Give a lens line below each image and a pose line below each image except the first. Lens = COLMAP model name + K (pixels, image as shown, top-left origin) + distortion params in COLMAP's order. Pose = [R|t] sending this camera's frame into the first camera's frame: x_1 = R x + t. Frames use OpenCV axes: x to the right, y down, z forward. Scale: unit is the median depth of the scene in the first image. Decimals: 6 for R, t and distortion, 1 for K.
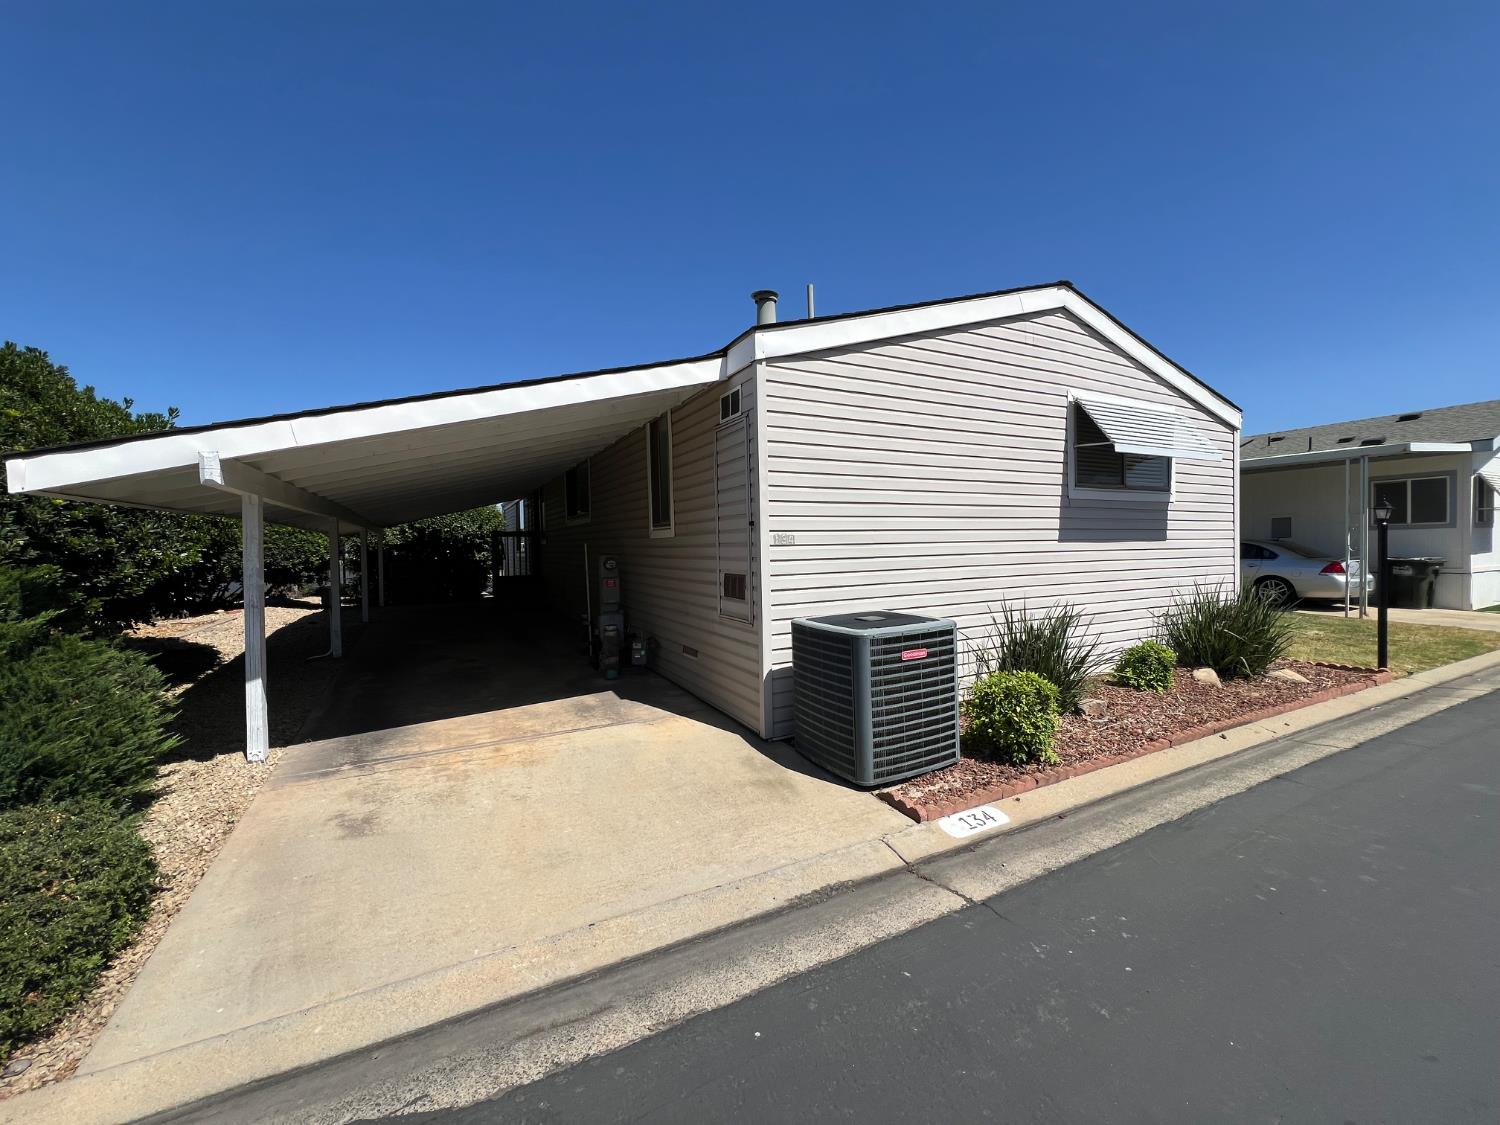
lens RADIAL K [[595.6, 0, 750.3], [0, 595.6, 567.4], [0, 0, 1]] dist [-0.000607, -0.000060]
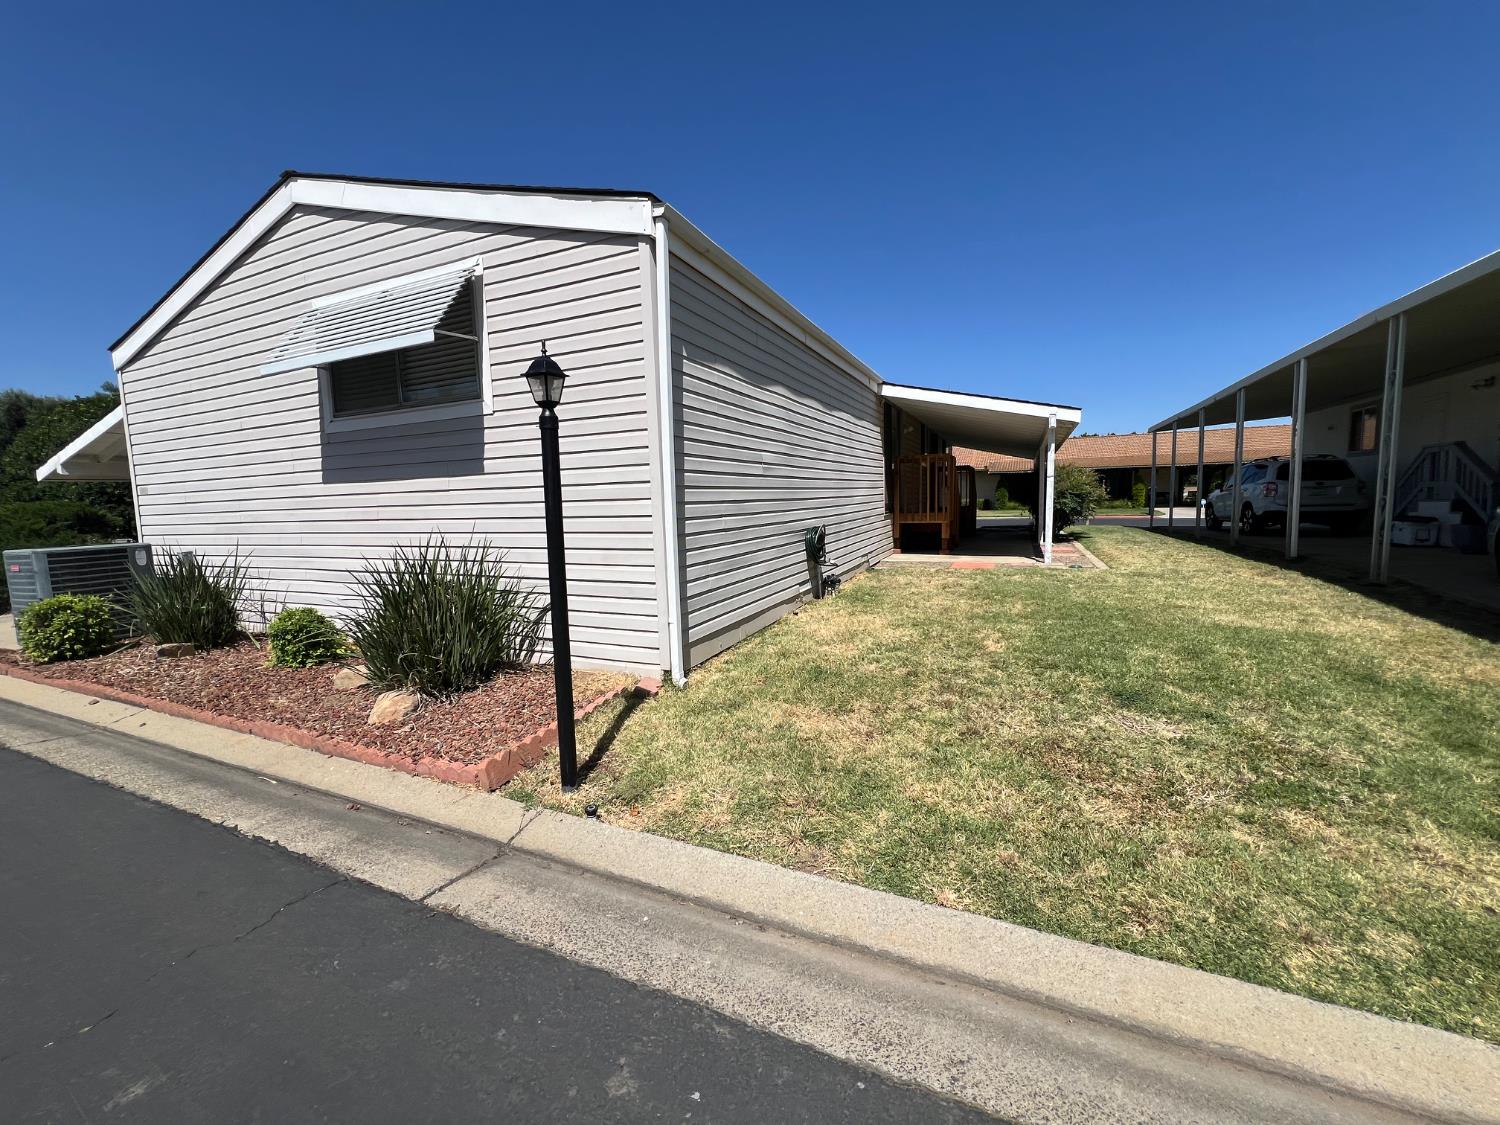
lens RADIAL K [[595.6, 0, 745.9], [0, 595.6, 553.3], [0, 0, 1]] dist [-0.000607, -0.000060]
pose [[0.606317, 0.081232, -0.791063, 1.597403], [-0.002769, 0.994979, 0.100050, -0.031247], [0.795218, -0.058472, 0.603497, 0.956623]]
